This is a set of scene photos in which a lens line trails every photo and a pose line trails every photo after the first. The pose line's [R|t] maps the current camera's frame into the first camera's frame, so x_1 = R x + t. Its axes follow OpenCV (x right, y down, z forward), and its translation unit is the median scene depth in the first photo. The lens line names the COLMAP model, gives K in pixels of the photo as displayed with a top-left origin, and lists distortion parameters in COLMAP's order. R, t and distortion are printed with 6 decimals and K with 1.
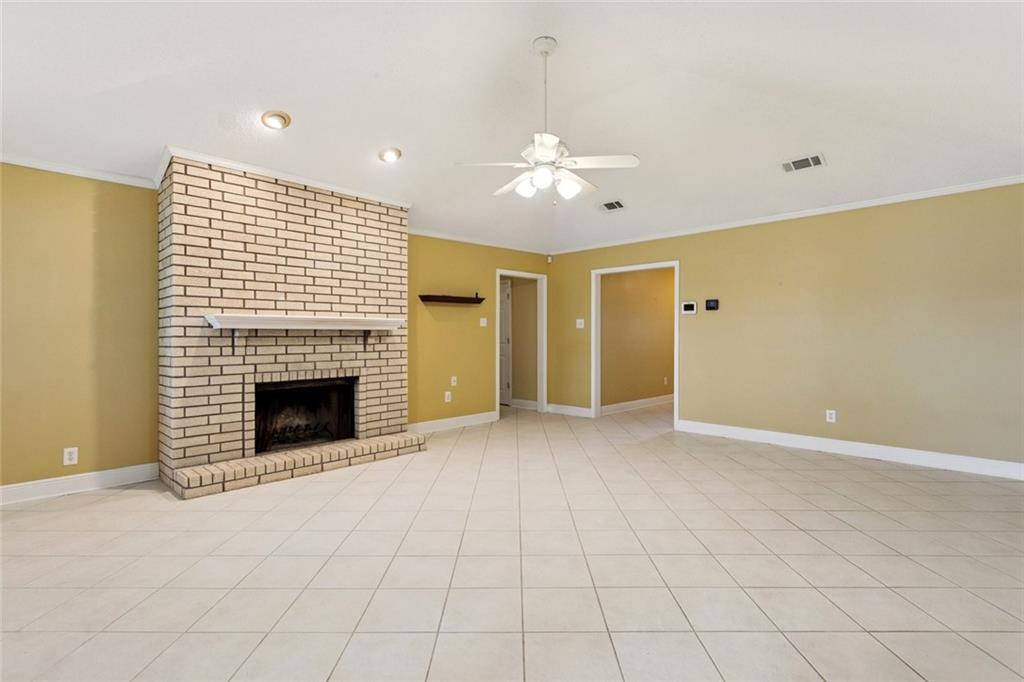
lens RADIAL K [[491.2, 0, 502.6], [0, 491.2, 334.7], [0, 0, 1]] dist [0.000488, 0.000381]
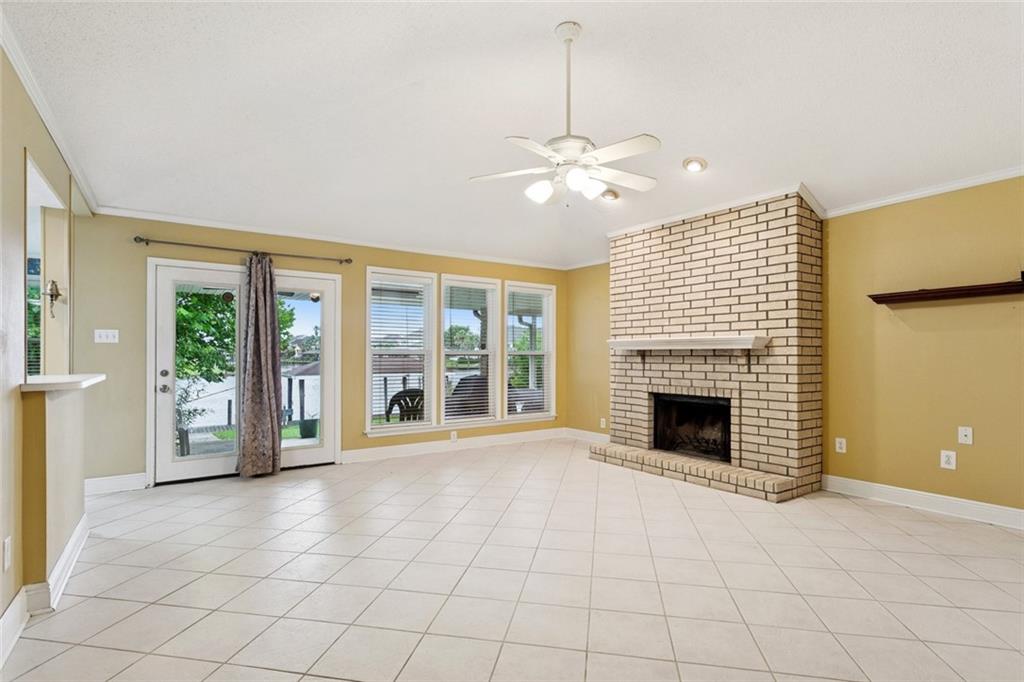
lens RADIAL K [[491.2, 0, 502.5], [0, 491.2, 351.3], [0, 0, 1]] dist [0.000488, 0.000381]
pose [[-0.164507, -0.005968, -0.986358, 0.728130], [0.000343, 0.999981, -0.006107, 0.000226], [0.986376, -0.001343, -0.164501, 0.747362]]
